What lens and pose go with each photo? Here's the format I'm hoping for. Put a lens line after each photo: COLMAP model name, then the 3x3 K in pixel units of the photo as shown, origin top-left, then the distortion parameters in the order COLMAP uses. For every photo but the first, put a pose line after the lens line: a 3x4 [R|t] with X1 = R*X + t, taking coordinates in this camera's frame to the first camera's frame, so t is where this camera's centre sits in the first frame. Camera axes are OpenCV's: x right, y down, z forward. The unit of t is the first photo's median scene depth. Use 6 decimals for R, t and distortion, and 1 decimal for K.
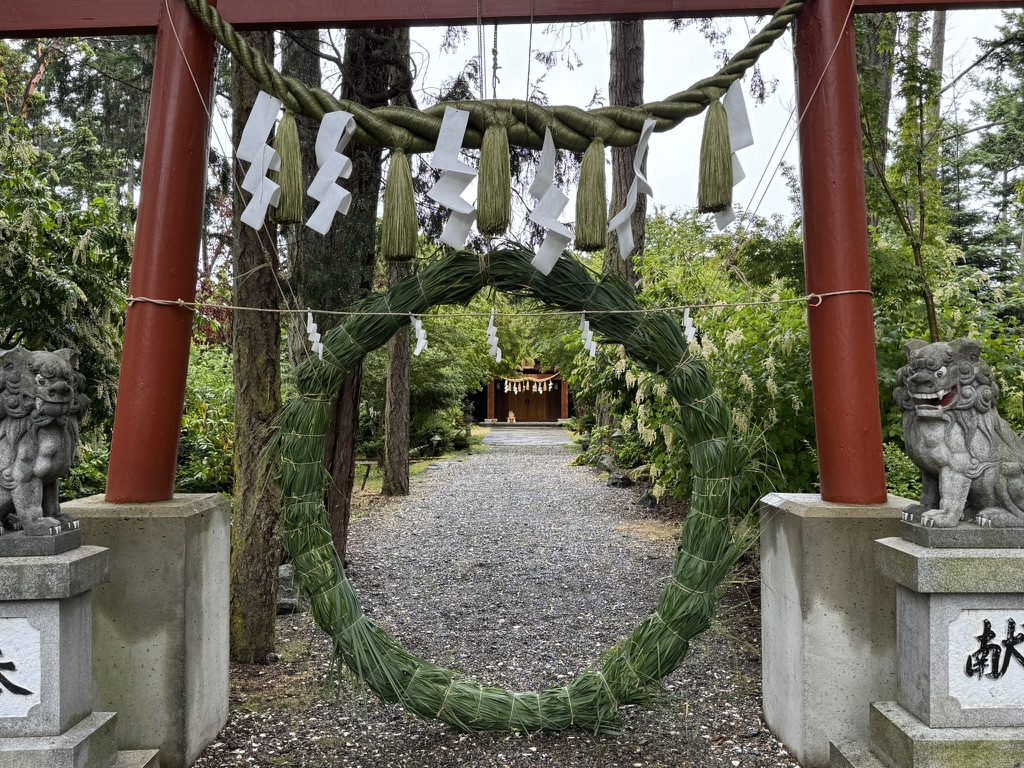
lens RADIAL K [[996.4, 0, 516.7], [0, 996.4, 383.7], [0, 0, 1]] dist [0.189150, -0.352556]
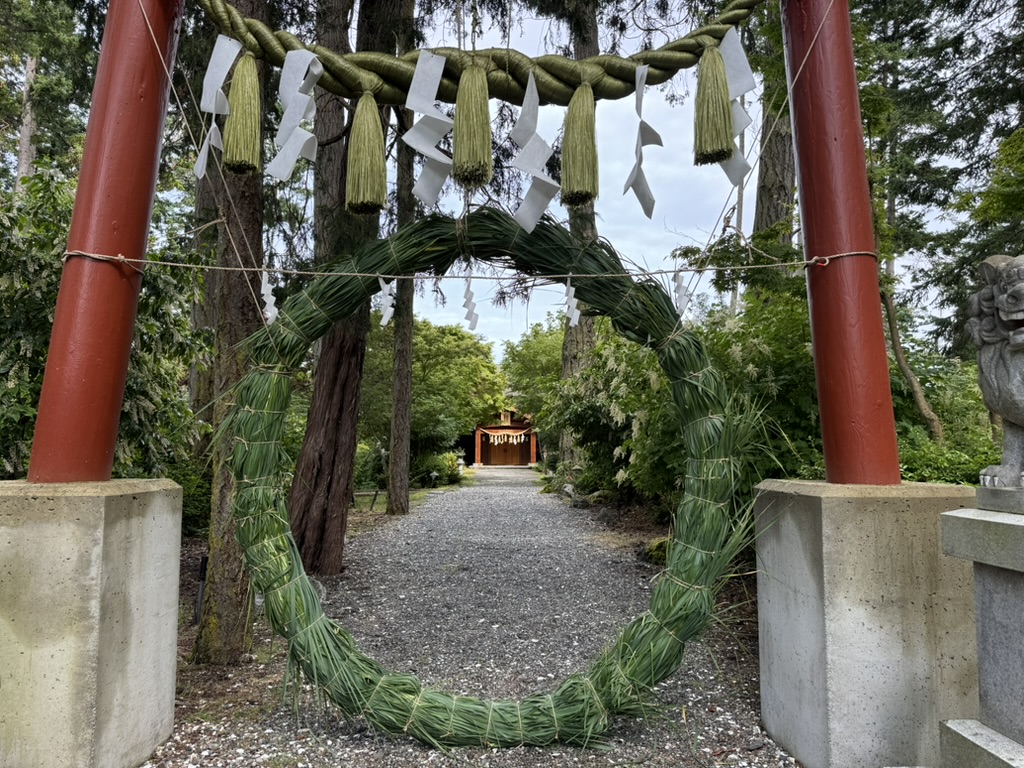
lens RADIAL K [[719.2, 0, 518.3], [0, 719.2, 381.5], [0, 0, 1]] dist [0.078995, -0.110037]
pose [[0.999579, 0.003944, 0.028736, 0.001724], [-0.001488, 0.996381, -0.084981, 0.079579], [-0.028967, 0.084902, 0.995968, 0.343110]]
